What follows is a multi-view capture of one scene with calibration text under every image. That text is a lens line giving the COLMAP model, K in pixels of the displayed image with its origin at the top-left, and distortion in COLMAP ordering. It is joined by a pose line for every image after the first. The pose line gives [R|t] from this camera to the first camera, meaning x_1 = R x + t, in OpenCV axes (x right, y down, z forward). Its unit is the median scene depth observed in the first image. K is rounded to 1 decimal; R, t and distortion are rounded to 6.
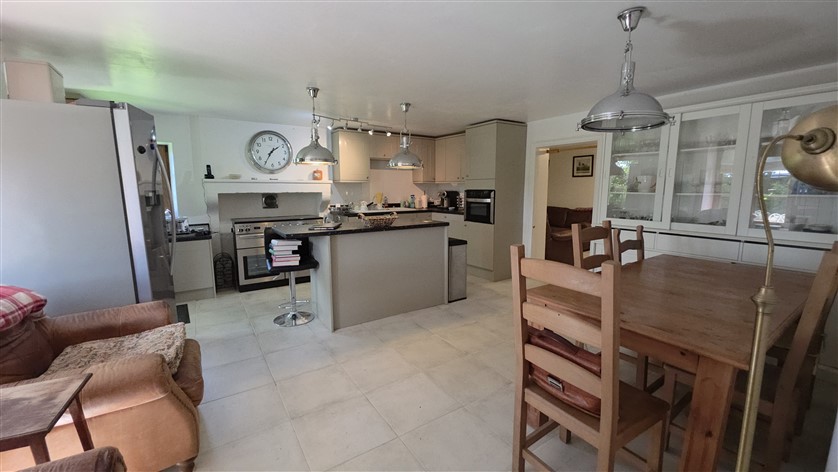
lens RADIAL K [[331.6, 0, 420.2], [0, 331.6, 233.3], [0, 0, 1]] dist [-0.007965, -0.000883]
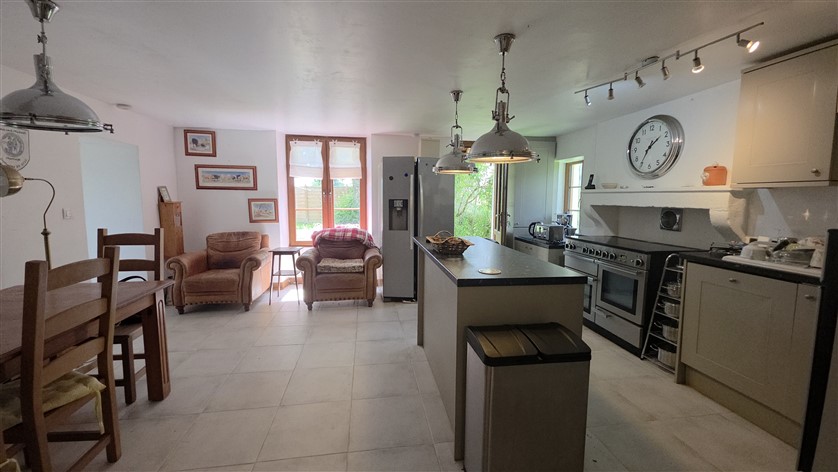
lens RADIAL K [[331.6, 0, 418.8], [0, 331.6, 231.8], [0, 0, 1]] dist [-0.007965, -0.000883]
pose [[-0.413411, 0.084063, -0.906656, 0.381146], [-0.142792, 0.977424, 0.155734, -0.112559], [0.899278, 0.193846, -0.392075, 0.870496]]
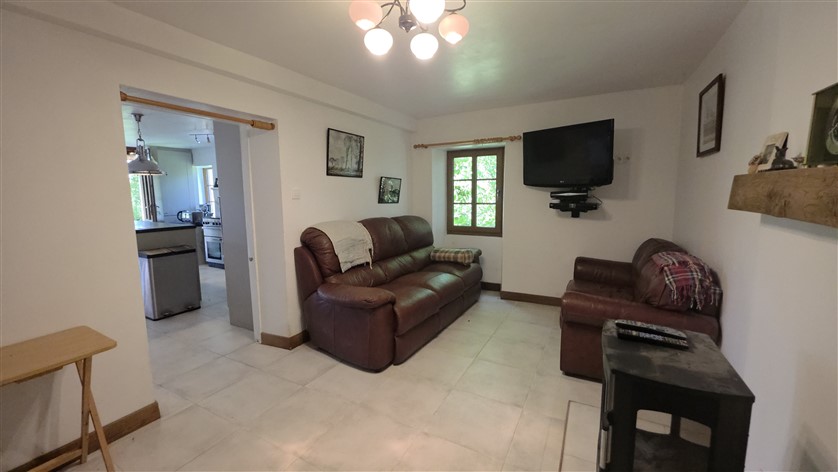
lens RADIAL K [[331.6, 0, 418.8], [0, 331.6, 234.0], [0, 0, 1]] dist [-0.007965, -0.000883]
pose [[0.472250, 0.101245, -0.875631, 1.020572], [-0.118941, 0.991616, 0.050508, -0.127195], [0.873403, 0.080296, 0.480333, 1.000234]]
